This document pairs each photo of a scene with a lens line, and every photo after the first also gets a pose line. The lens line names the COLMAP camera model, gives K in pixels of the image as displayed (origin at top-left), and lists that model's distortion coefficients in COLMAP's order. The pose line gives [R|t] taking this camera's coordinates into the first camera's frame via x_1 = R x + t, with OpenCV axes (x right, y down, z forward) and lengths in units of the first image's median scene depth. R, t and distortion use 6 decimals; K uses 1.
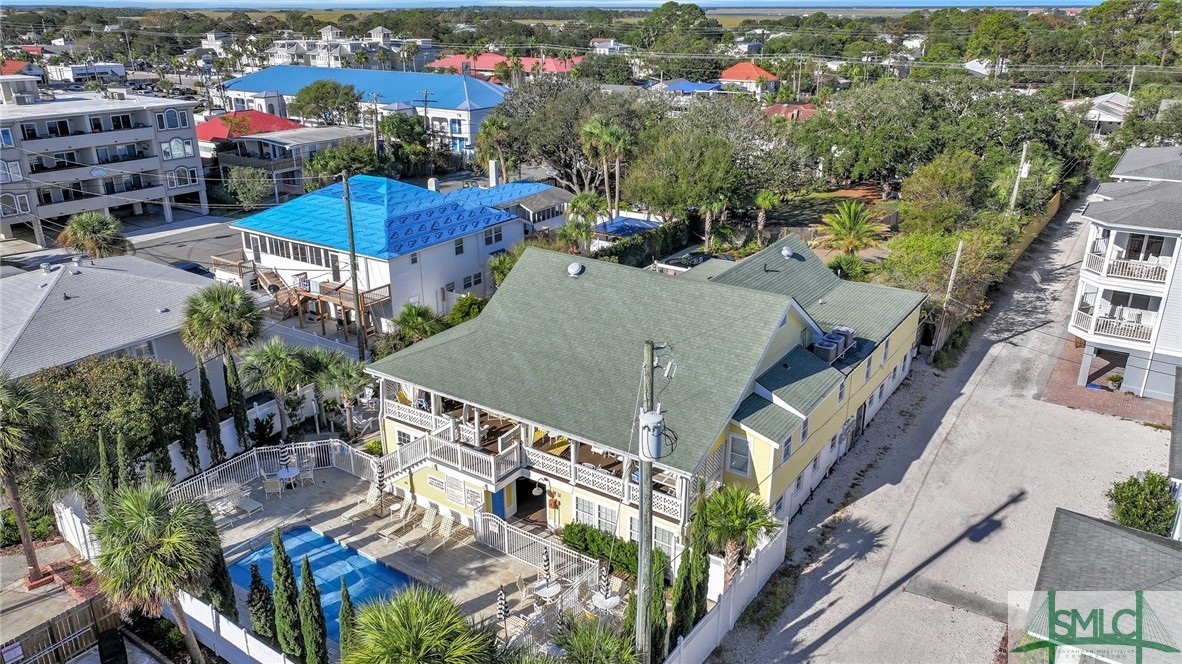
lens RADIAL K [[844.2, 0, 591.1], [0, 844.2, 333.4], [0, 0, 1]] dist [0.005366, 0.001658]
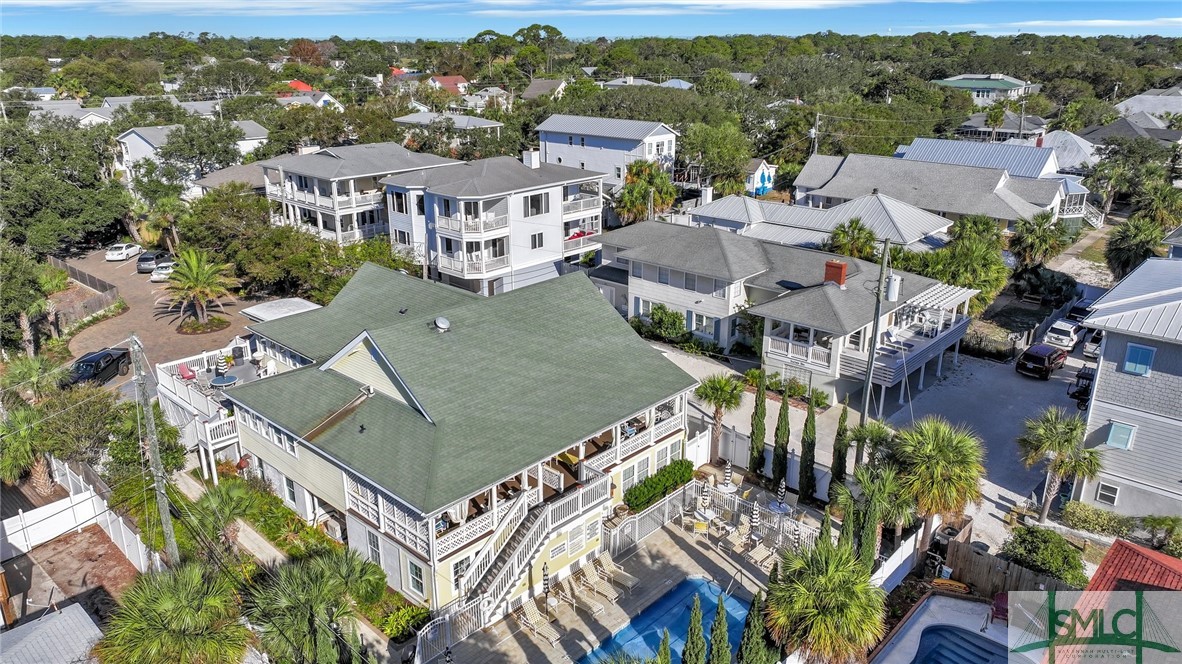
lens RADIAL K [[834.0, 0, 591.0], [0, 834.0, 332.0], [0, 0, 1]] dist [0.005891, 0.001294]
pose [[0.144466, -0.327435, 0.933764, -0.742346], [0.354977, 0.898000, 0.259974, -0.212190], [-0.923645, 0.293908, 0.245963, 0.493910]]
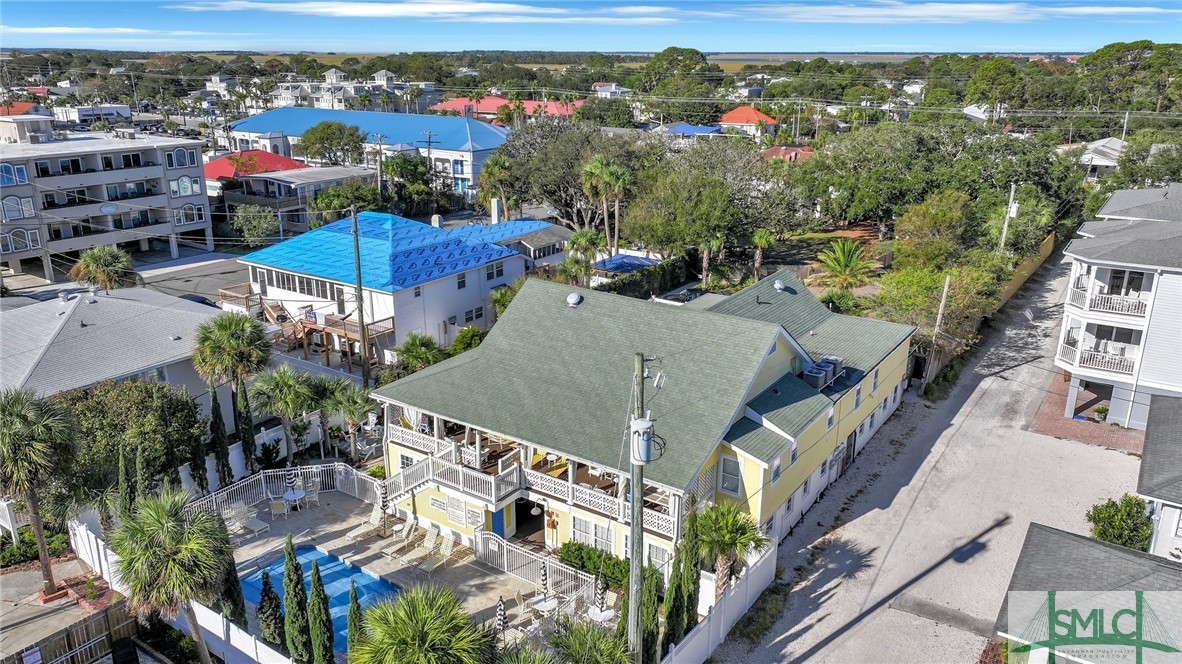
lens RADIAL K [[858.6, 0, 591.0], [0, 858.6, 332.0], [0, 0, 1]] dist [0.006984, -0.003506]
pose [[0.999988, 0.004656, -0.001226, 0.002851], [-0.004714, 0.998565, -0.053341, 0.016816], [0.000976, 0.053347, 0.998576, -0.044744]]
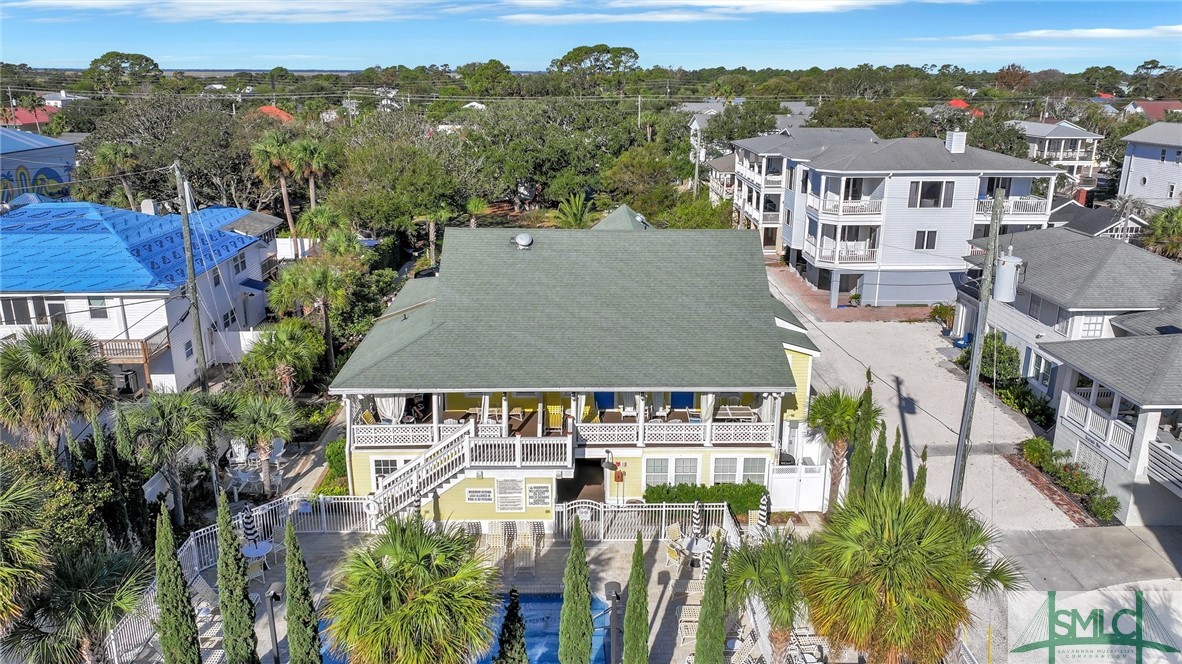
lens RADIAL K [[859.2, 0, 594.4], [0, 859.2, 333.0], [0, 0, 1]] dist [0.004314, 0.002599]
pose [[0.812838, -0.163871, 0.558964, -0.406472], [0.203755, 0.978978, -0.009292, 0.038168], [-0.545690, 0.121445, 0.829140, 0.159463]]
